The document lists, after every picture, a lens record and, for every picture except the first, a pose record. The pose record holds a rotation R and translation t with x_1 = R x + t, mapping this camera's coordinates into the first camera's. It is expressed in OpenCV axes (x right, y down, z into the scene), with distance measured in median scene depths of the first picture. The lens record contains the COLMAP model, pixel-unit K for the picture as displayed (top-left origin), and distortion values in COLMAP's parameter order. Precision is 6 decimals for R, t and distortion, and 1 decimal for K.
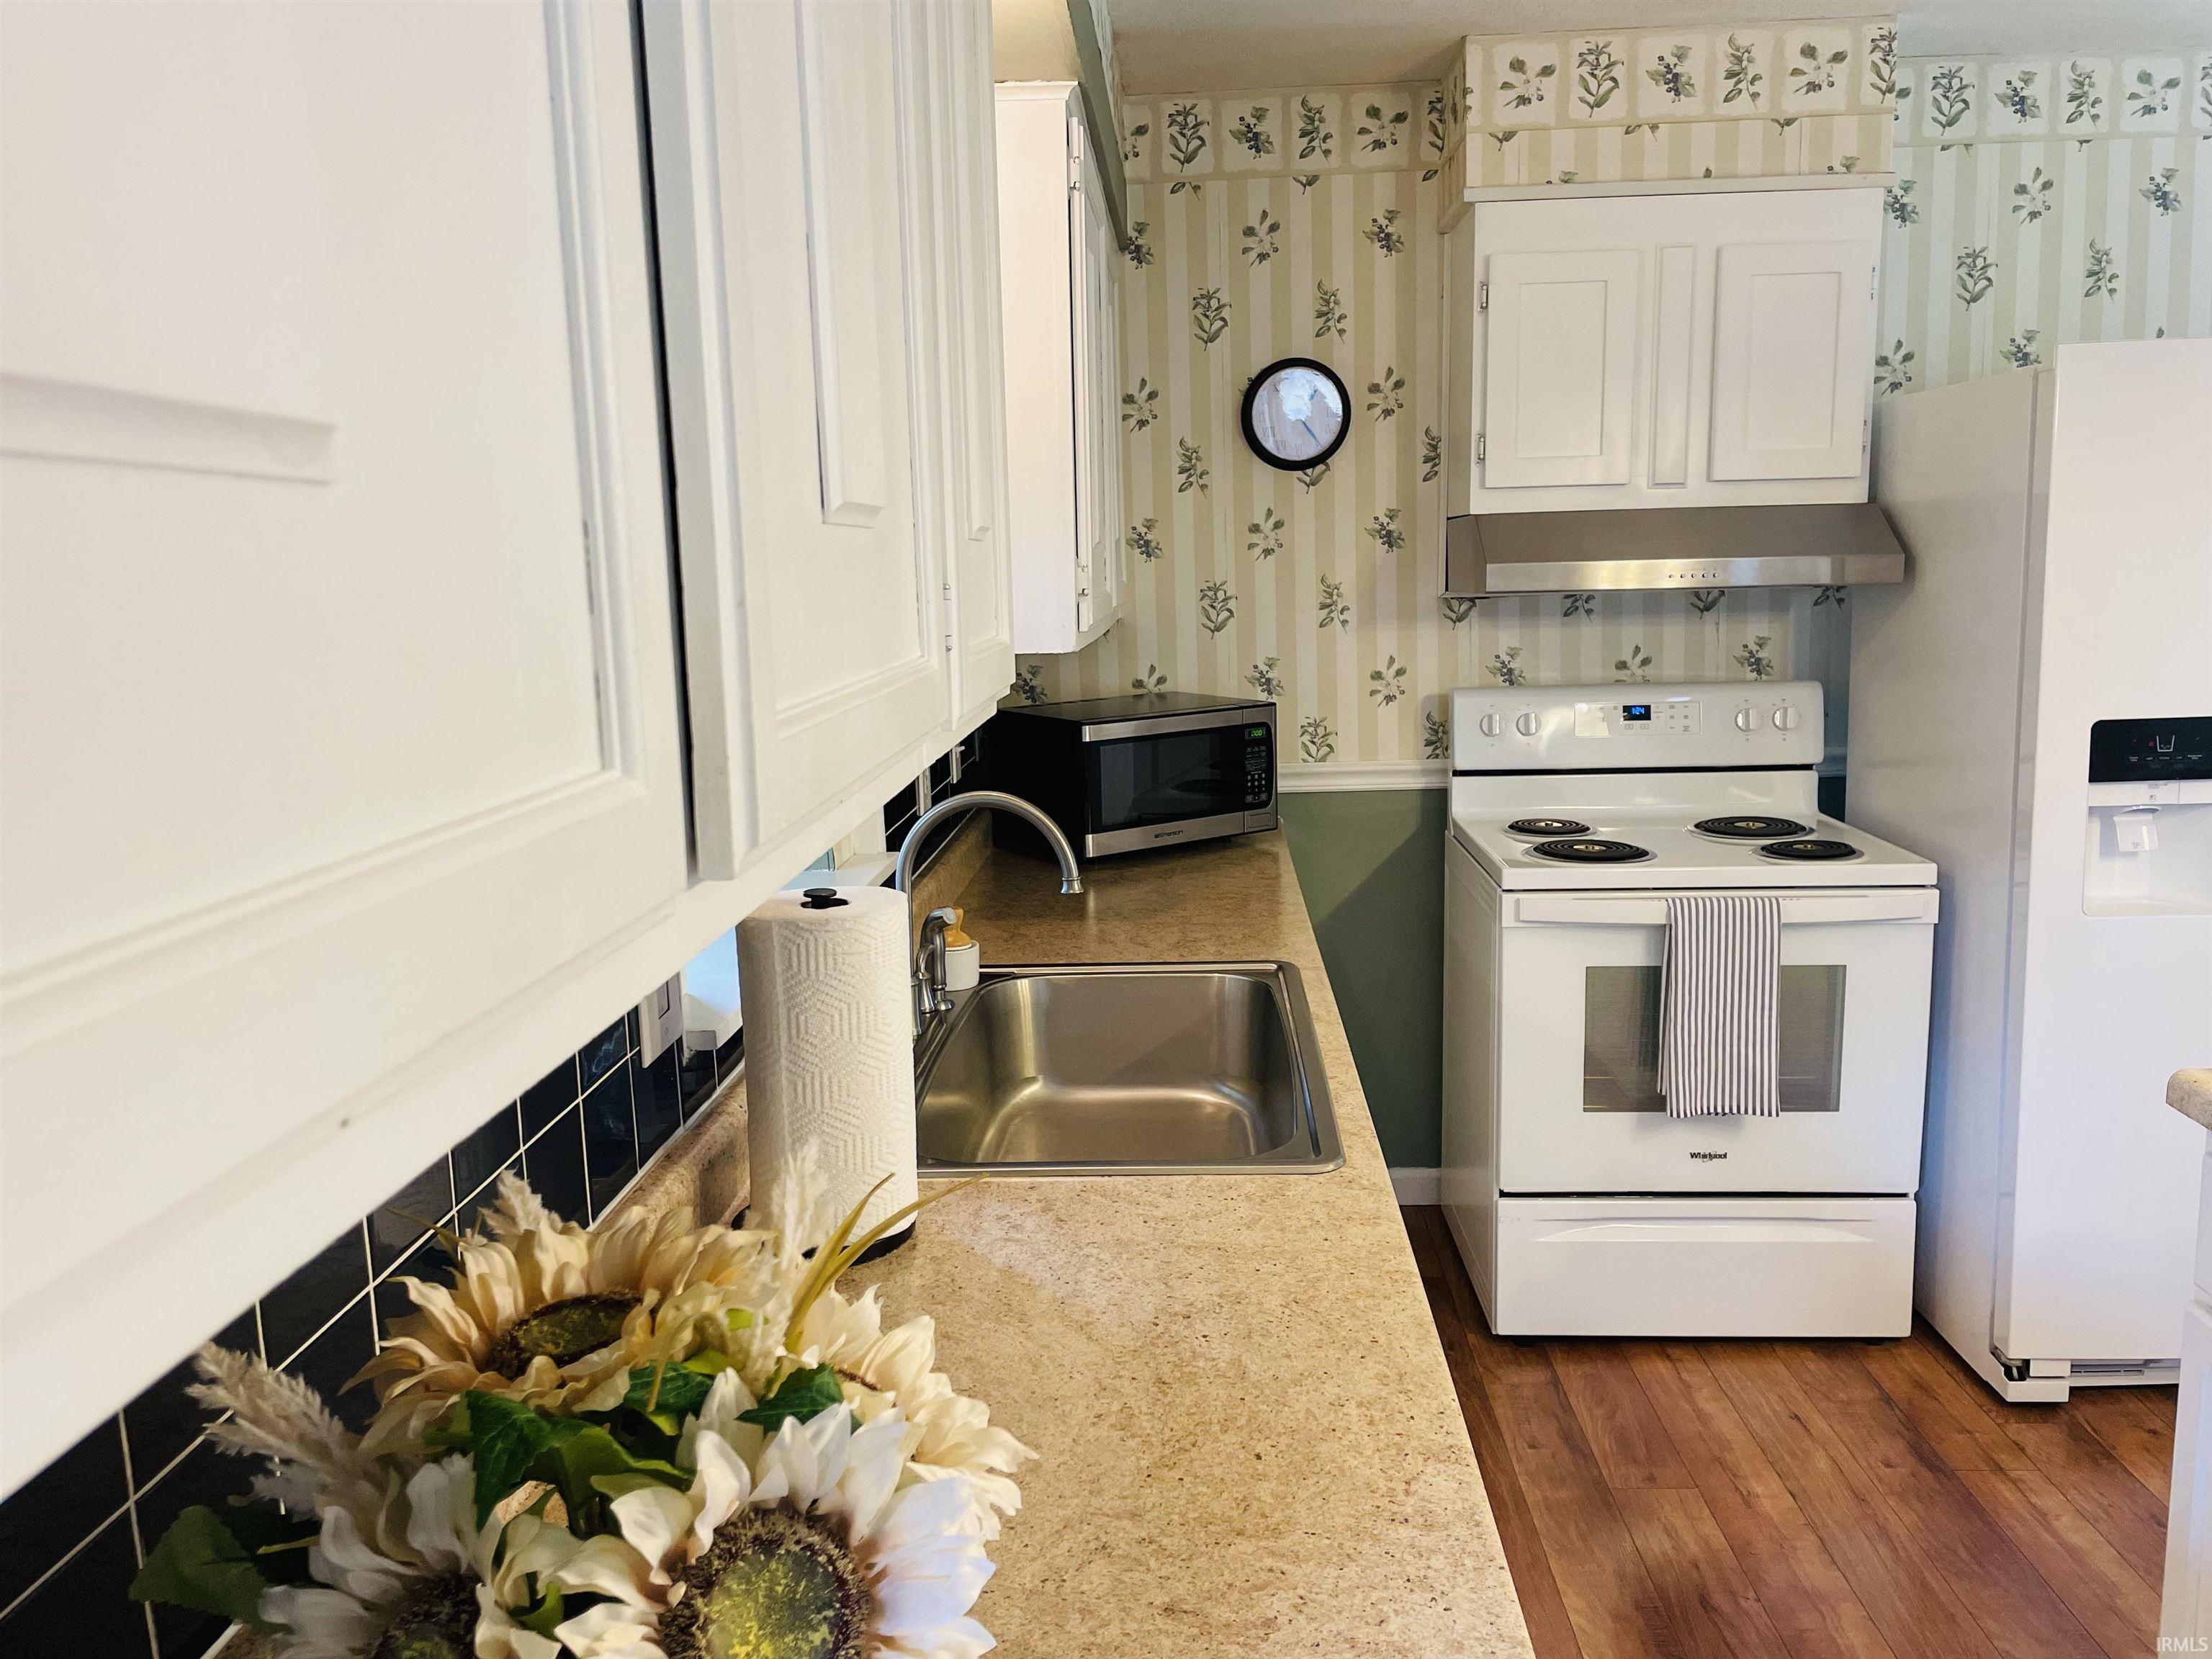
lens RADIAL K [[1695.0, 0, 1114.1], [0, 1695.0, 832.8], [0, 0, 1]] dist [0.047206, -0.052408]
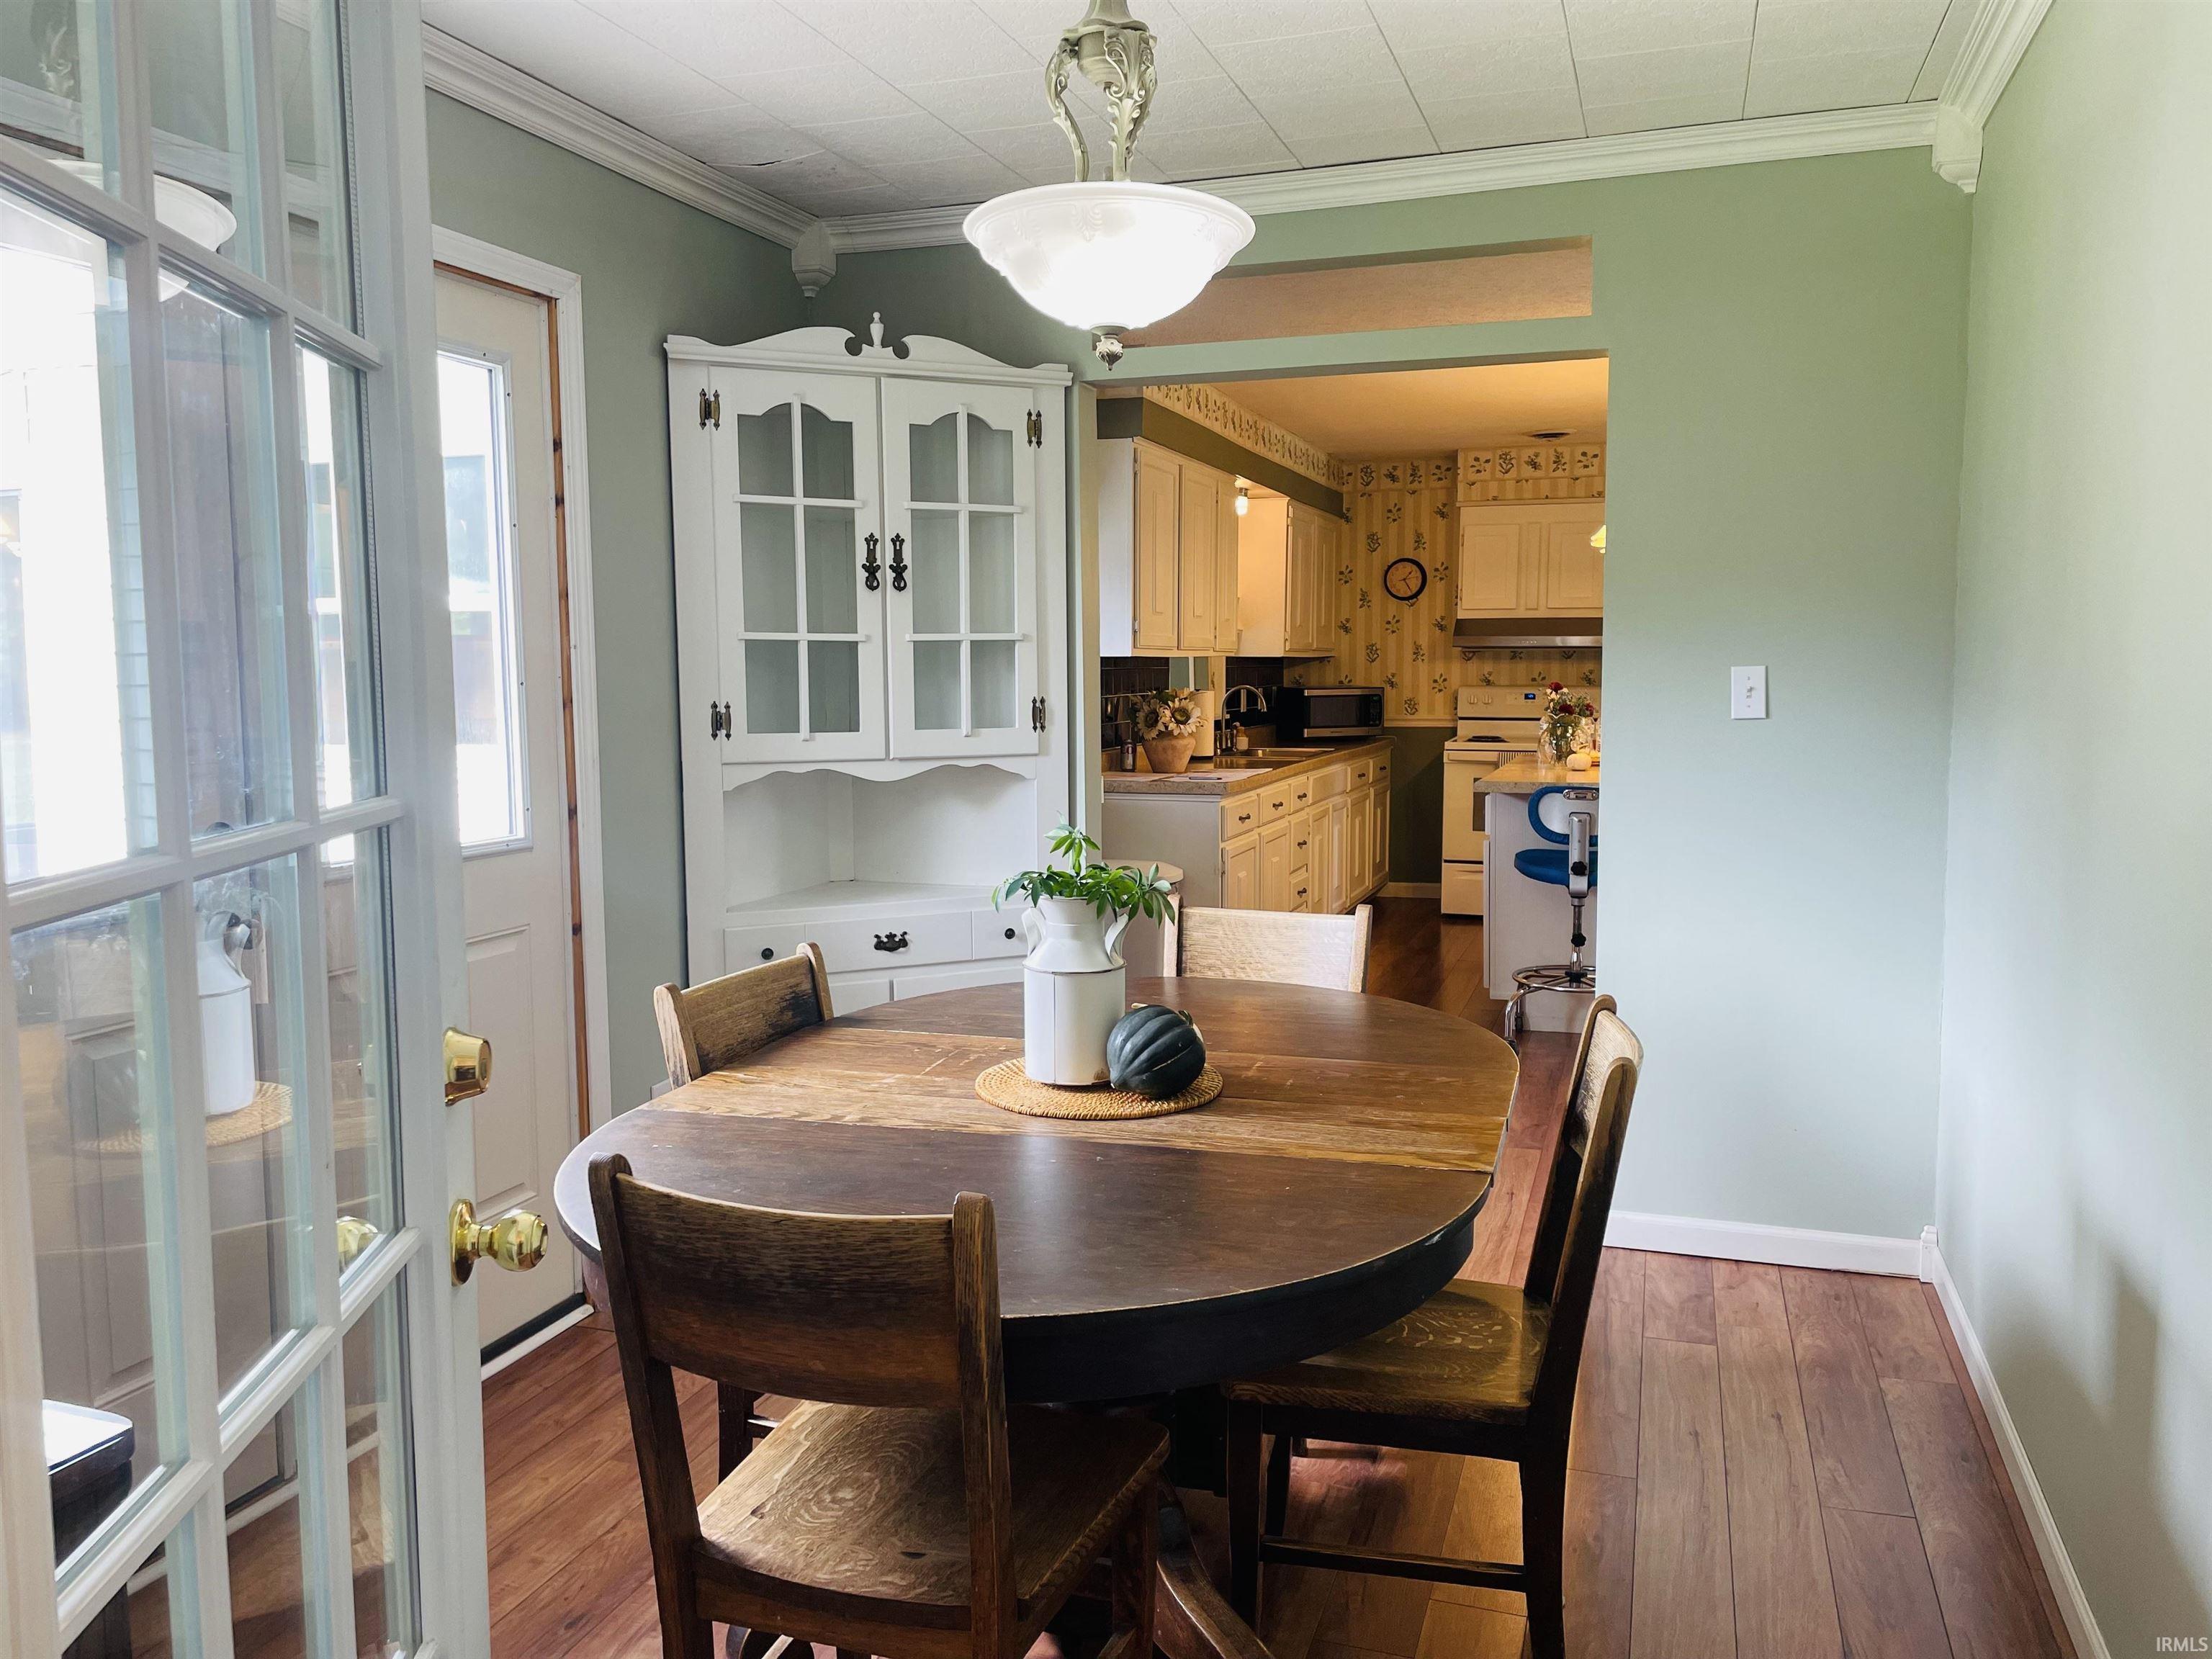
lens RADIAL K [[1695.0, 0, 1101.0], [0, 1695.0, 830.0], [0, 0, 1]] dist [0.047206, -0.052408]
pose [[0.961535, 0.050866, -0.269930, 0.381947], [-0.065796, 0.996747, -0.046547, 0.287563], [0.266685, 0.062517, 0.961754, -1.600274]]
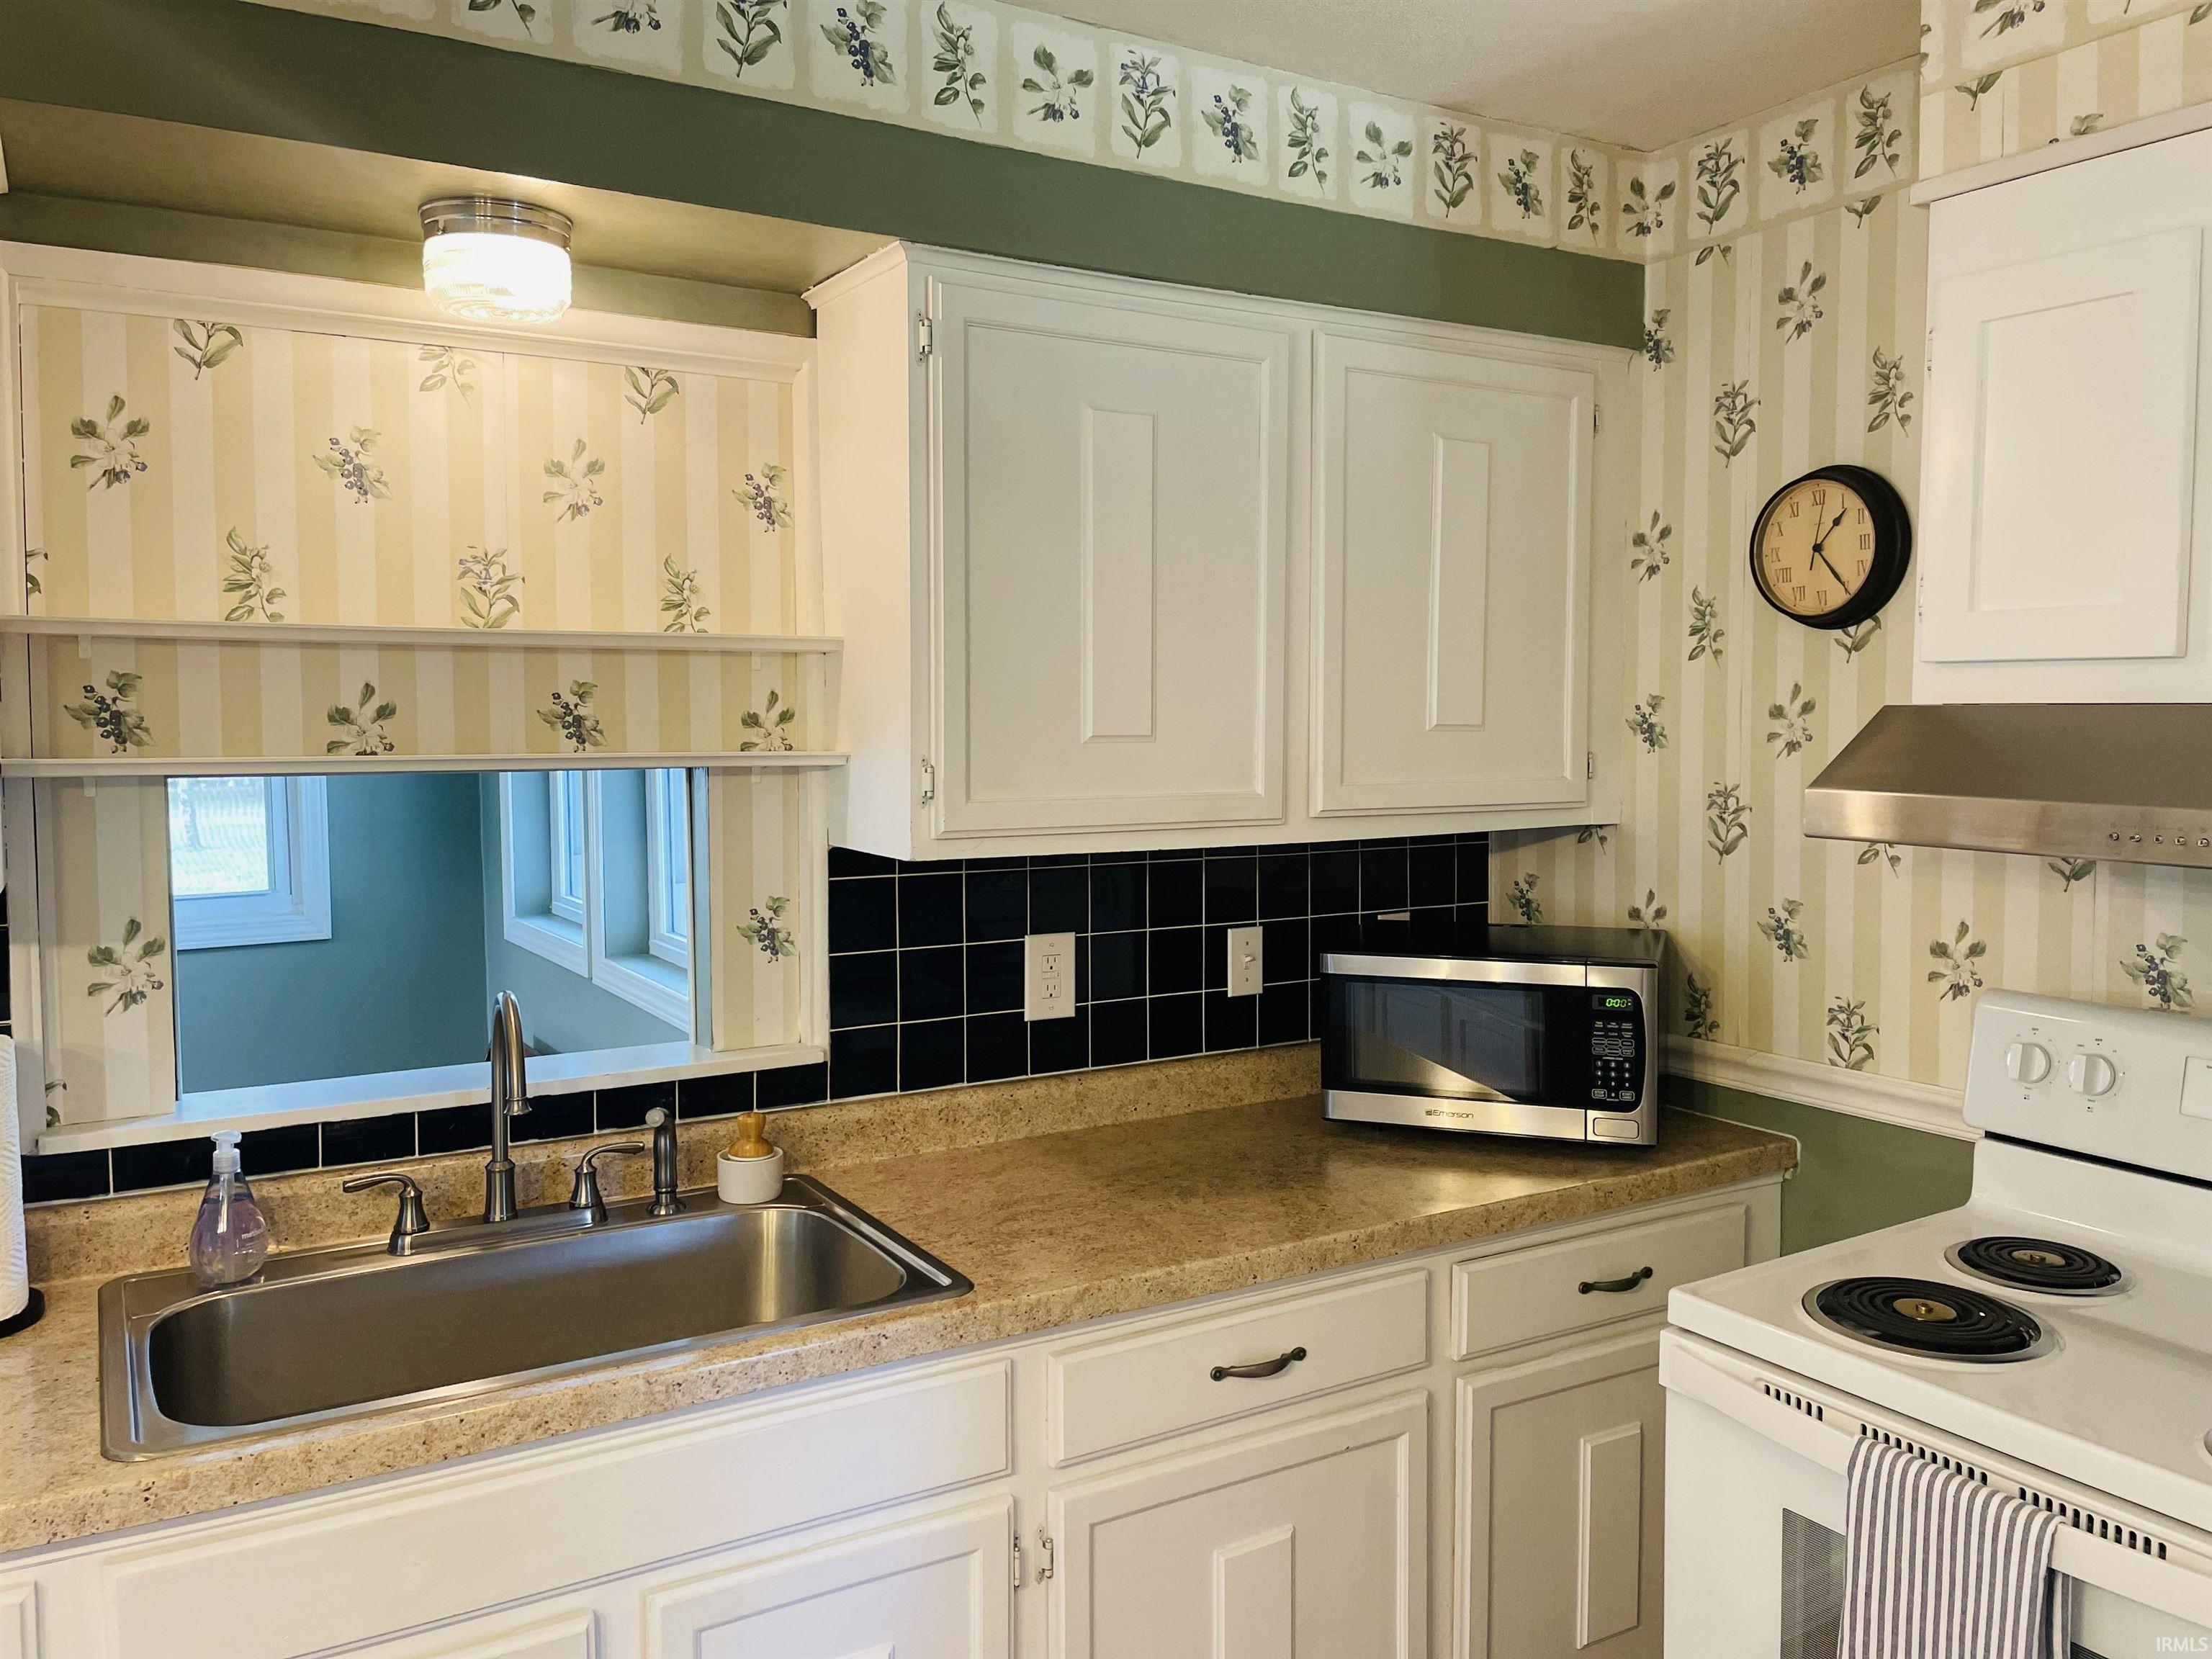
lens RADIAL K [[1695.0, 0, 1066.1], [0, 1695.0, 801.2], [0, 0, 1]] dist [0.047206, -0.052408]
pose [[0.537760, 0.070564, -0.840140, 0.522168], [-0.146497, 0.989153, -0.010690, -0.095728], [0.830273, 0.128827, 0.542264, 0.397104]]
